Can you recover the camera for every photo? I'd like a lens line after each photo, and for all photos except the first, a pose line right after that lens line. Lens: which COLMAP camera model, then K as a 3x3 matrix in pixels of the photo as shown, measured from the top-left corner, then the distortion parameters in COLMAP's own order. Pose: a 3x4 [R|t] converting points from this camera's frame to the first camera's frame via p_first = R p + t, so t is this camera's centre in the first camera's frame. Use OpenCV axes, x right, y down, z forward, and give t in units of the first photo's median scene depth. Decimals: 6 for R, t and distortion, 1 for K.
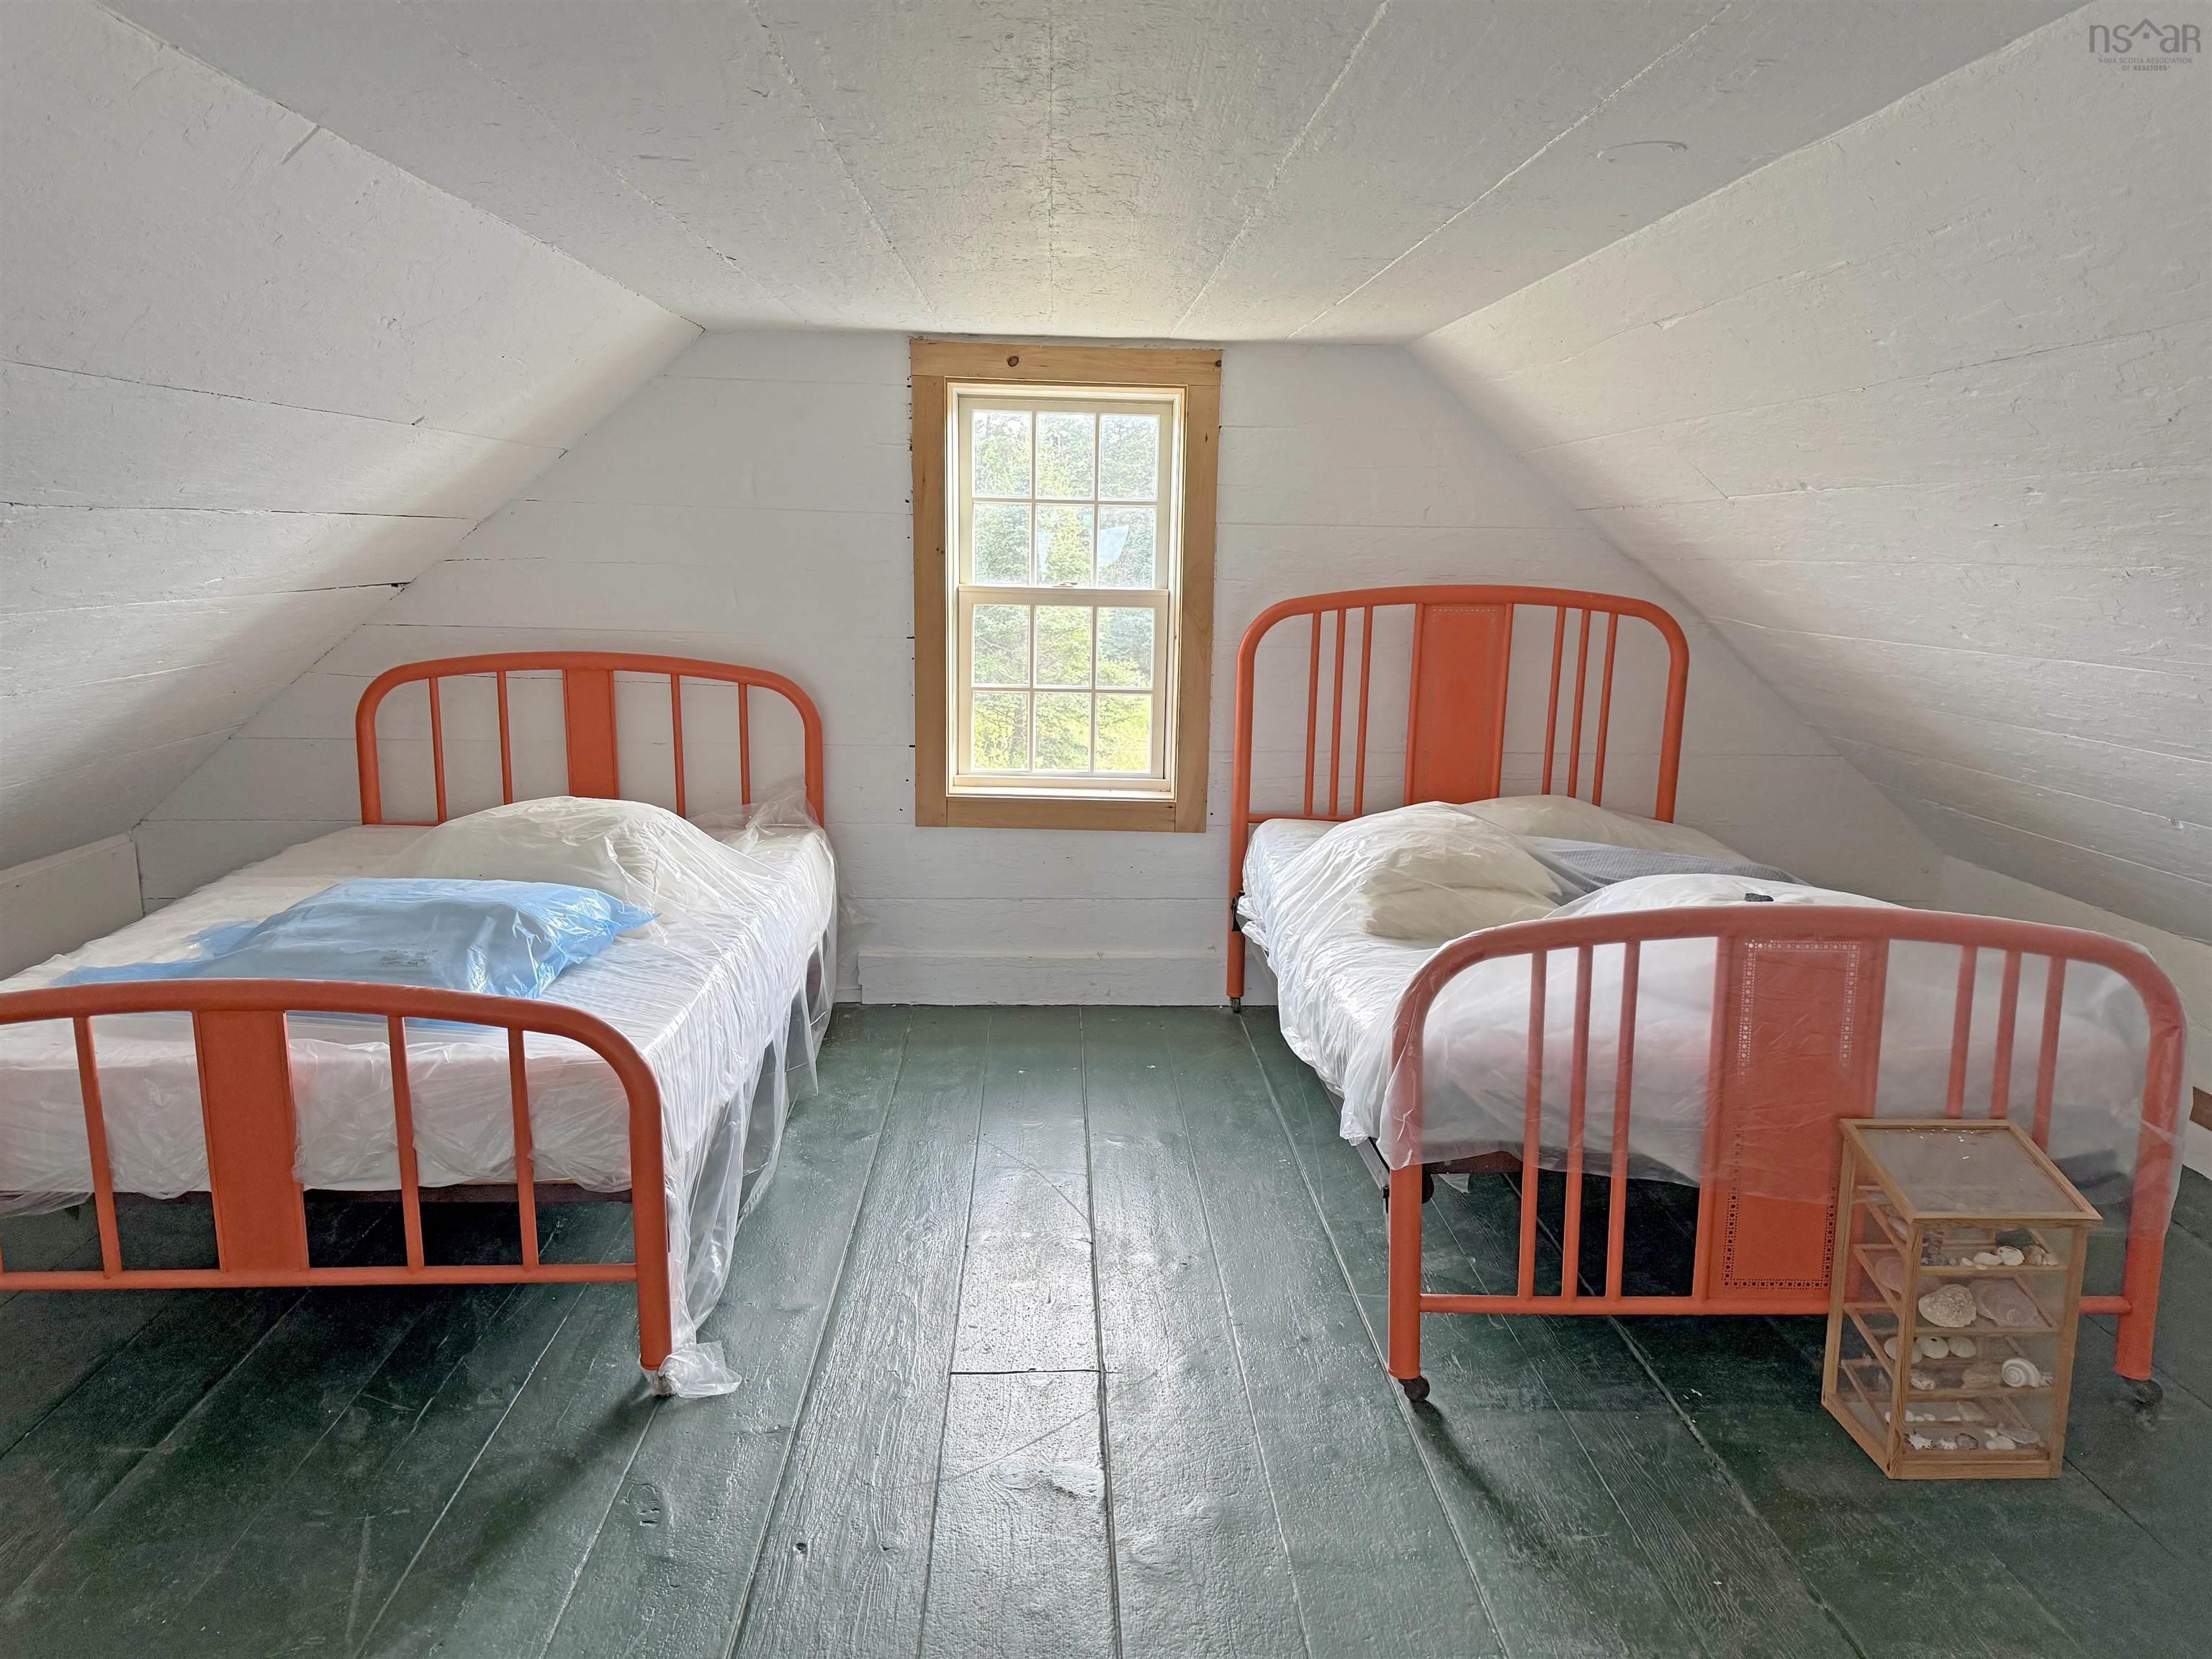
lens RADIAL K [[1546.8, 0, 1112.6], [0, 1546.8, 836.1], [0, 0, 1]] dist [0.137784, -0.217823]
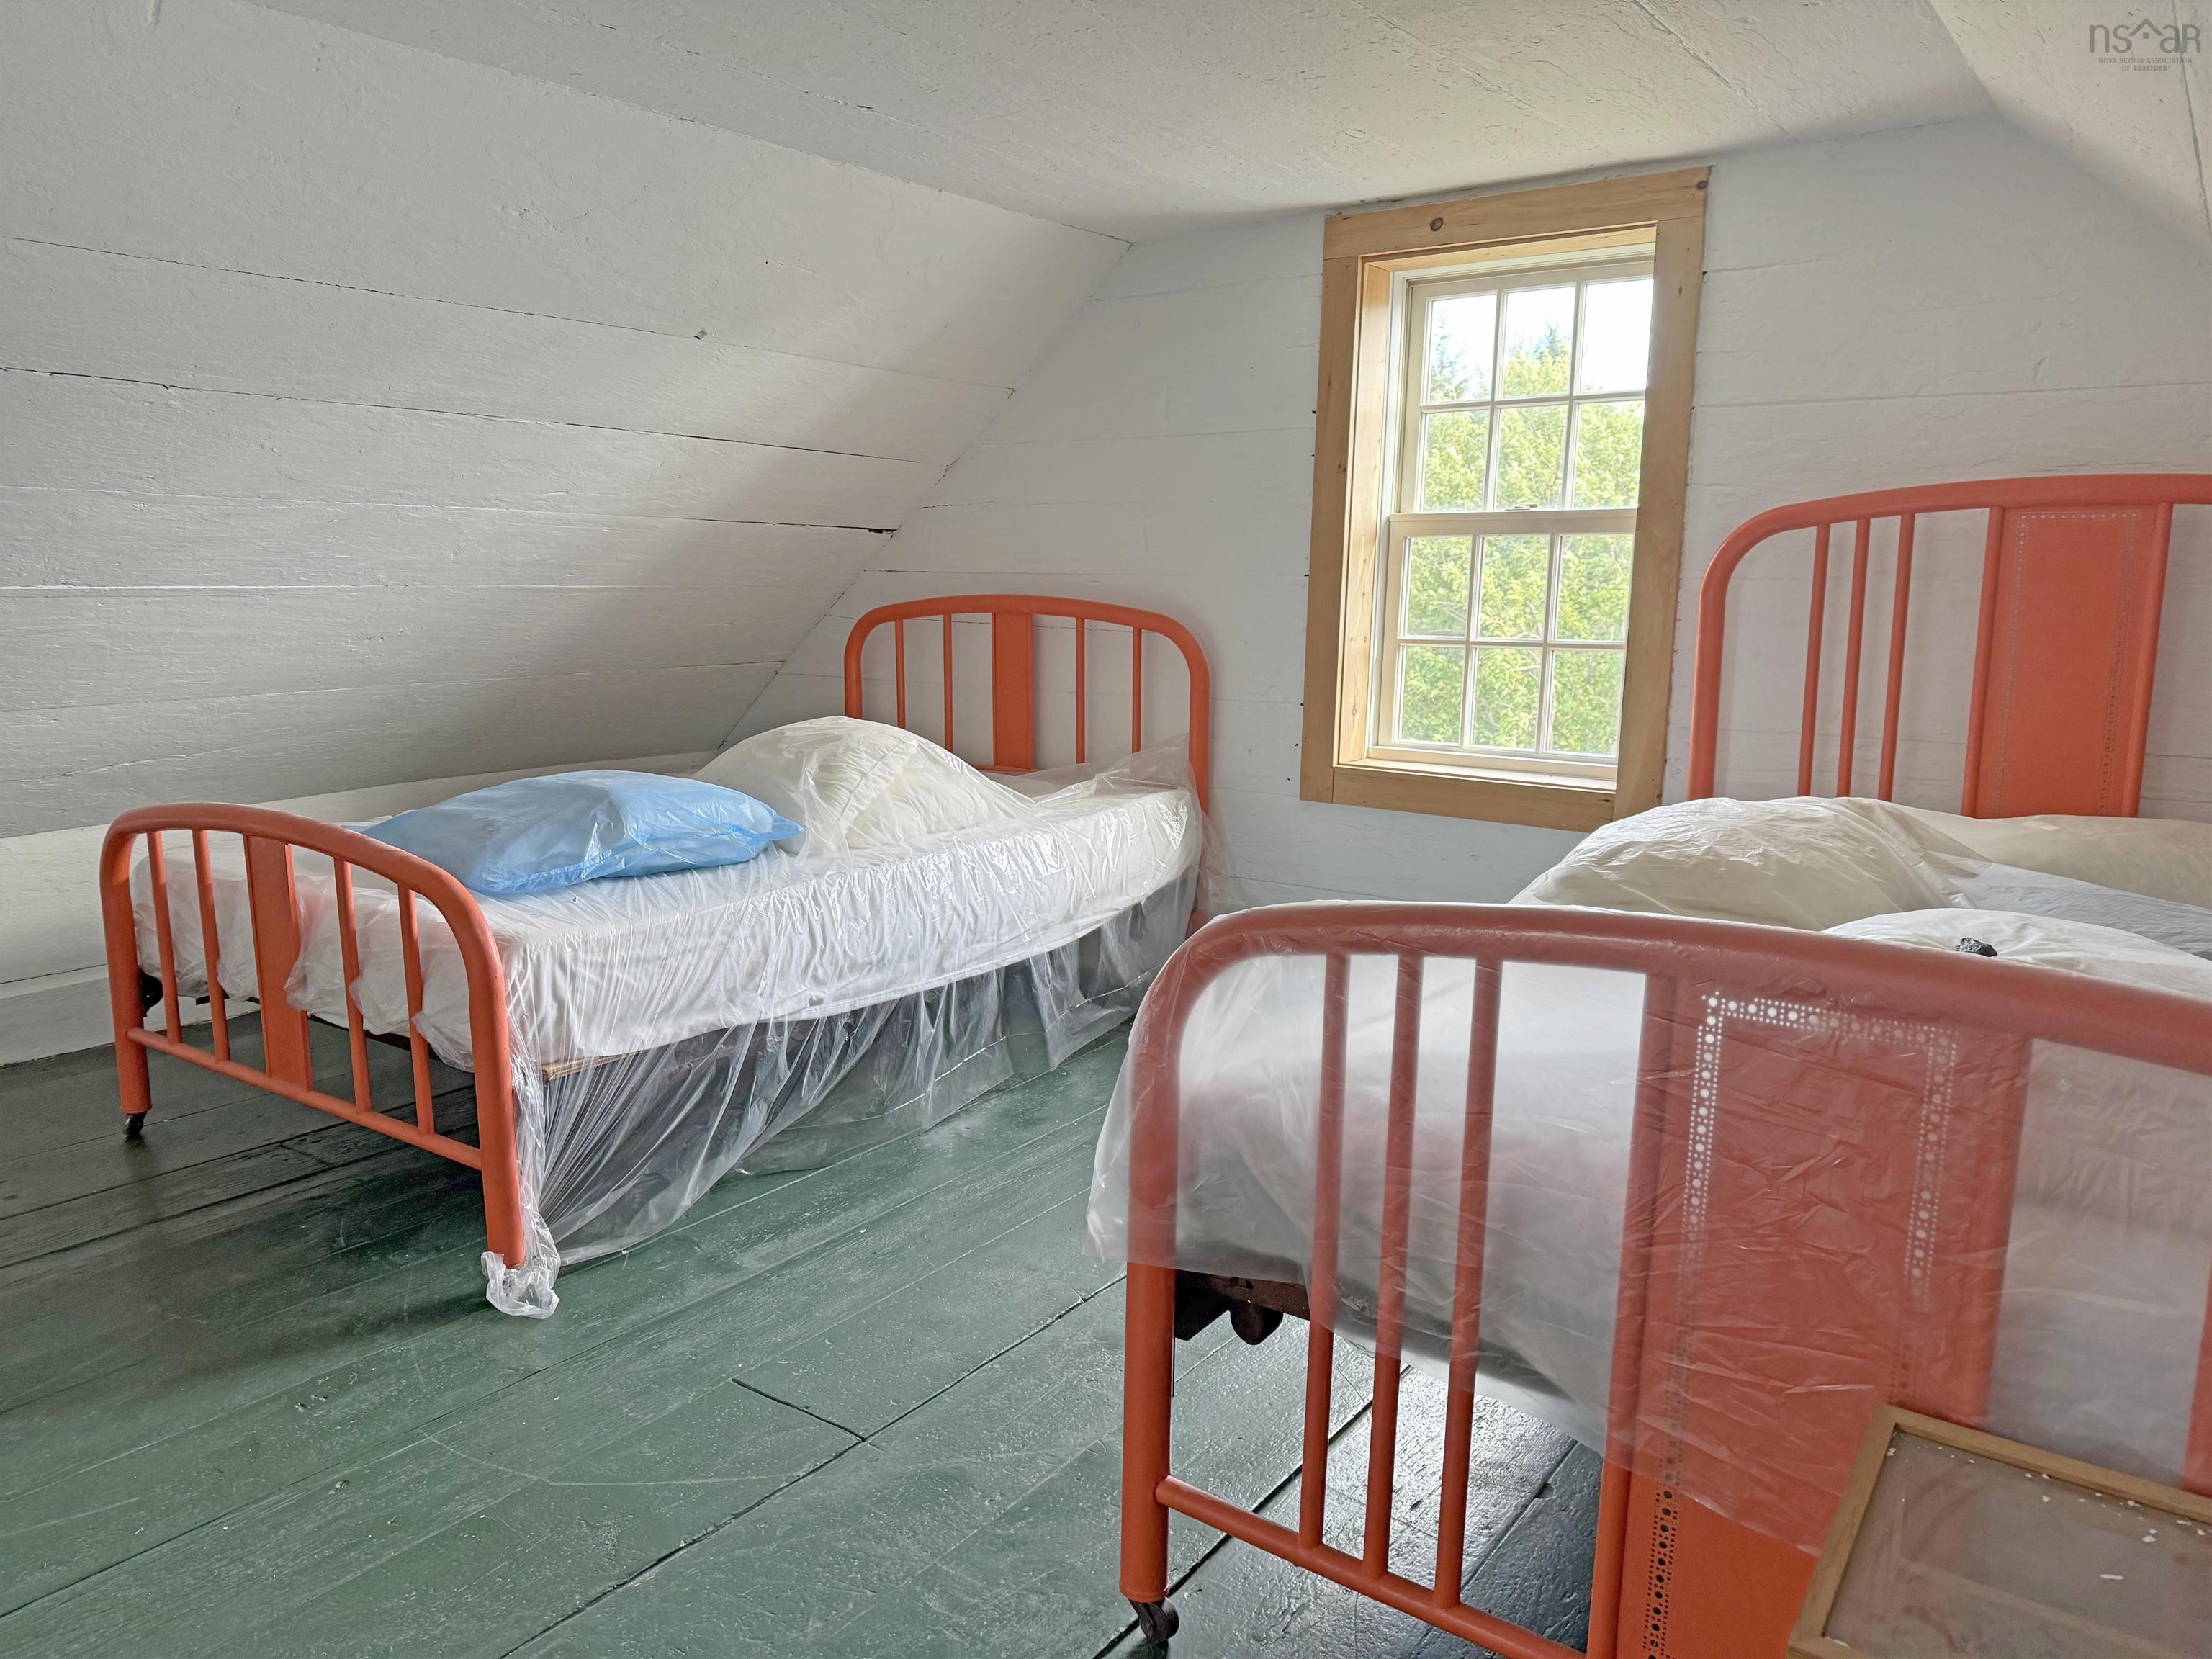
lens RADIAL K [[1552.1, 0, 1095.0], [0, 1552.1, 831.3], [0, 0, 1]] dist [0.125776, -0.190625]
pose [[0.781928, 0.089910, -0.616851, 0.325308], [-0.110934, 0.993819, 0.004235, 0.020607], [0.613419, 0.065118, 0.787068, 0.278562]]
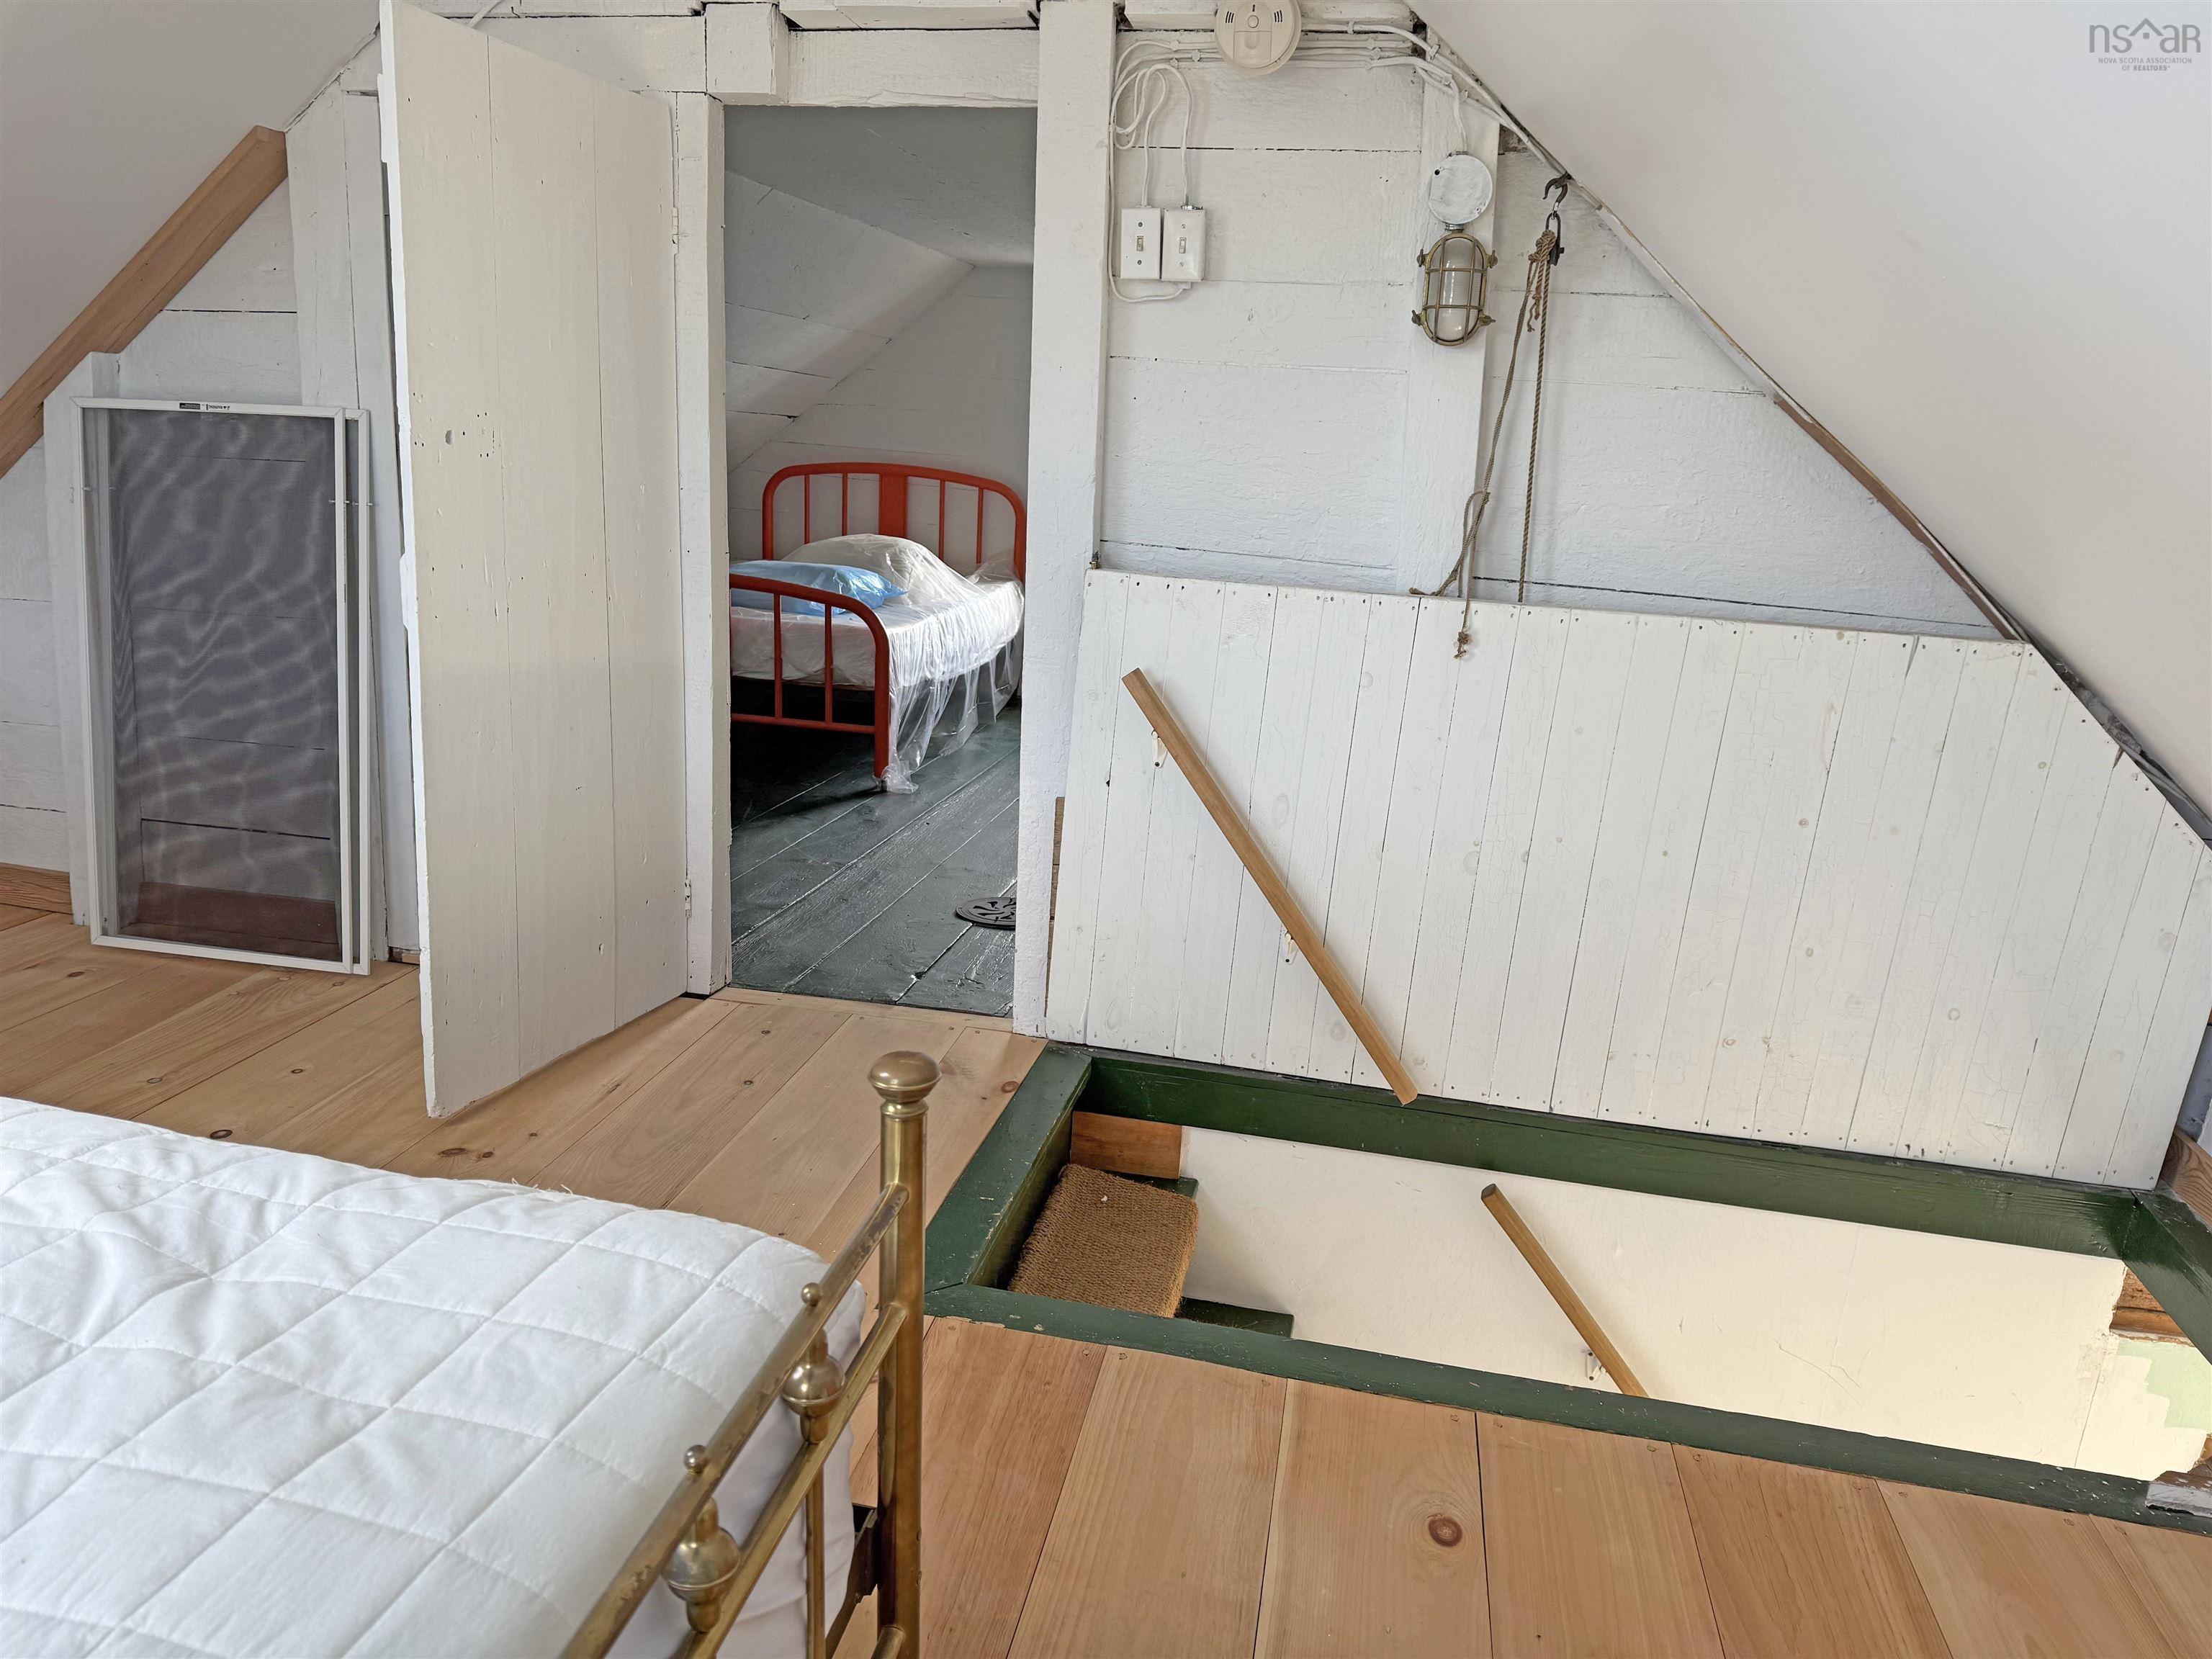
lens RADIAL K [[1511.9, 0, 1125.8], [0, 1511.9, 836.5], [0, 0, 1]] dist [0.056682, -0.071294]
pose [[0.976758, 0.100233, -0.189467, 0.253109], [-0.090052, 0.994029, 0.061623, 0.156337], [0.194513, -0.043128, 0.979951, -0.553713]]
